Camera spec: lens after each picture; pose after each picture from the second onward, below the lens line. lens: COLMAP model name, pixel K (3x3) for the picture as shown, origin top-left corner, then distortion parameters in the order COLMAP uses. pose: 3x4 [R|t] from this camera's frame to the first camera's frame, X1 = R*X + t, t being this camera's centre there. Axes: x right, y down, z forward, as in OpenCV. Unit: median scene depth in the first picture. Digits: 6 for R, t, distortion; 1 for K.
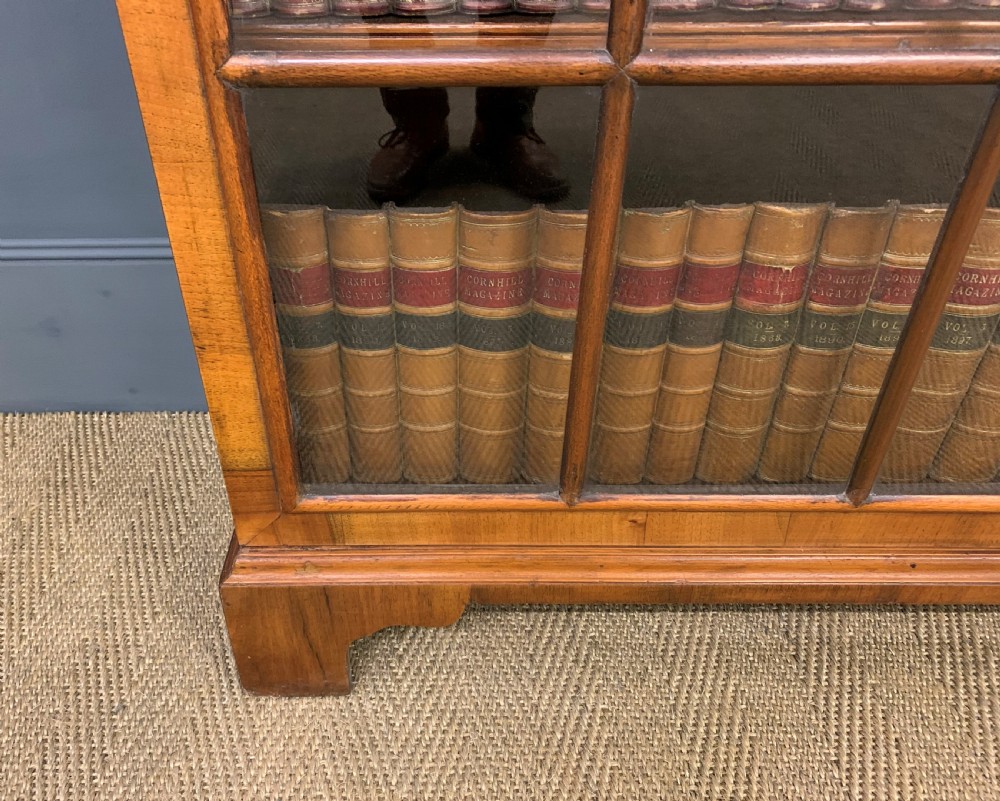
lens RADIAL K [[795.2, 0, 459.4], [0, 795.2, 362.3], [0, 0, 1]] dist [0.055399, -0.001868]
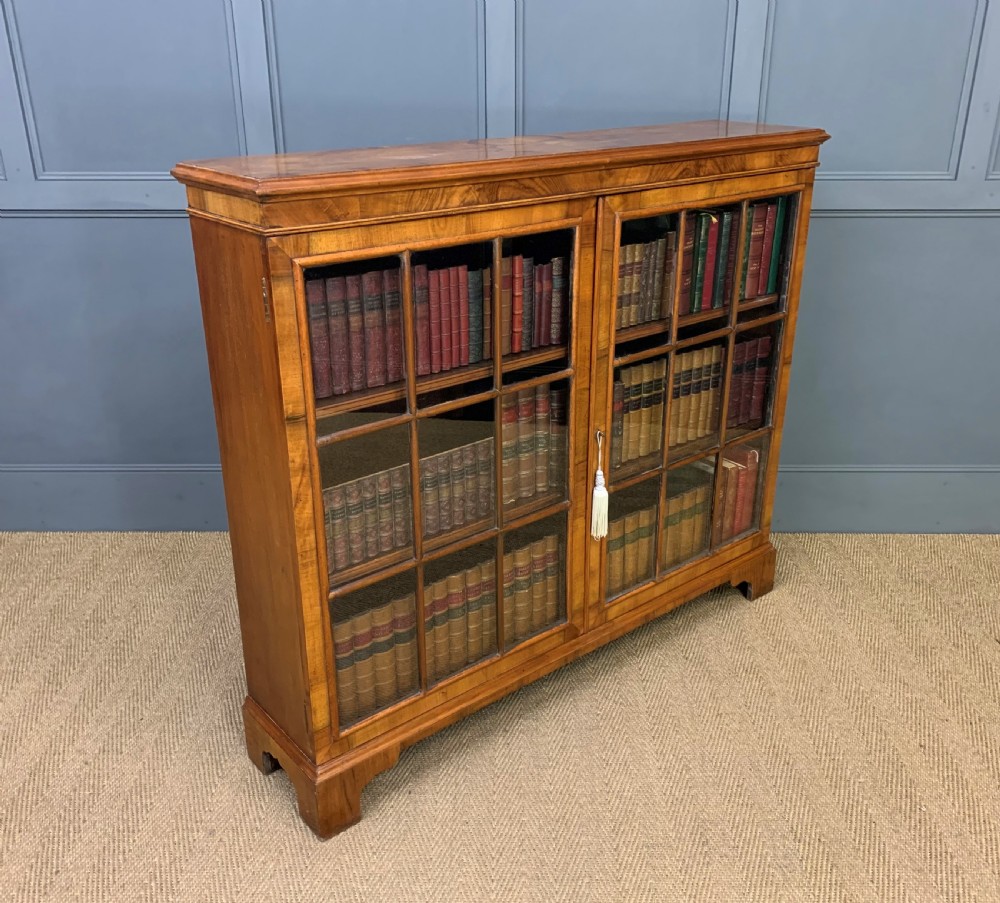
lens RADIAL K [[944.7, 0, 500.0], [0, 944.7, 451.5], [0, 0, 1]] dist [0.082098, -0.106987]
pose [[0.775182, -0.242471, 0.583353, -1.388867], [0.358959, 0.928917, -0.090894, -0.216479], [-0.519847, 0.279860, 0.807117, -2.061331]]
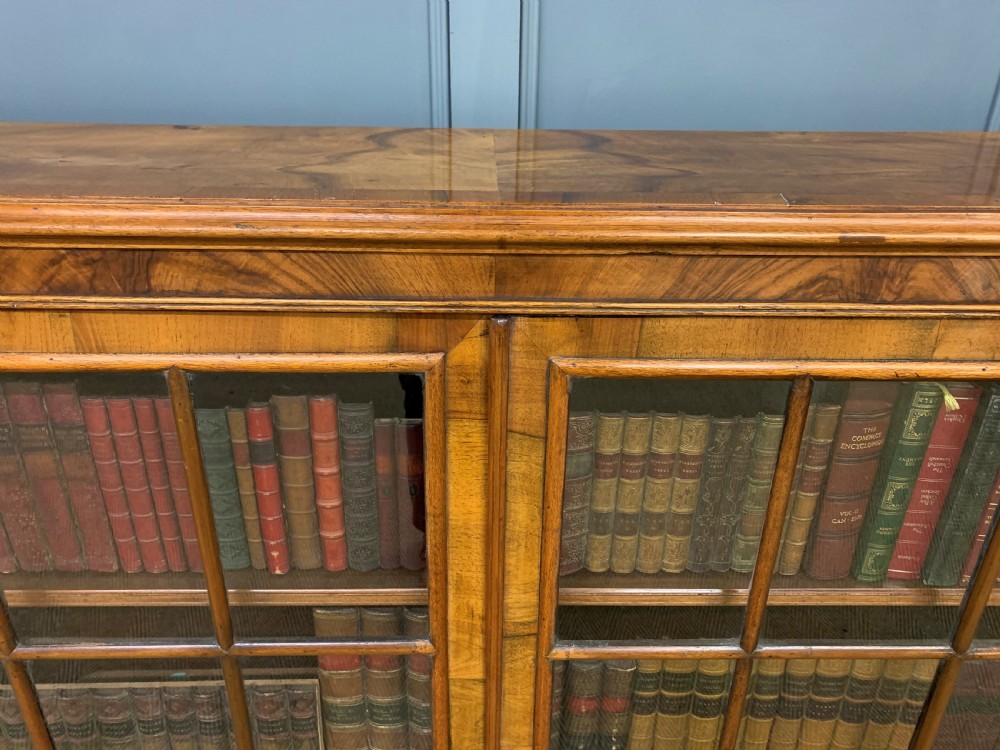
lens RADIAL K [[756.4, 0, 500.0], [0, 756.4, 375.0], [0, 0, 1]] dist [0.003430, 0.002168]
pose [[0.999718, 0.009893, 0.021604, 0.903145], [-0.006564, 0.988808, -0.149052, -0.948648], [-0.022837, 0.148868, 0.988593, -0.879417]]
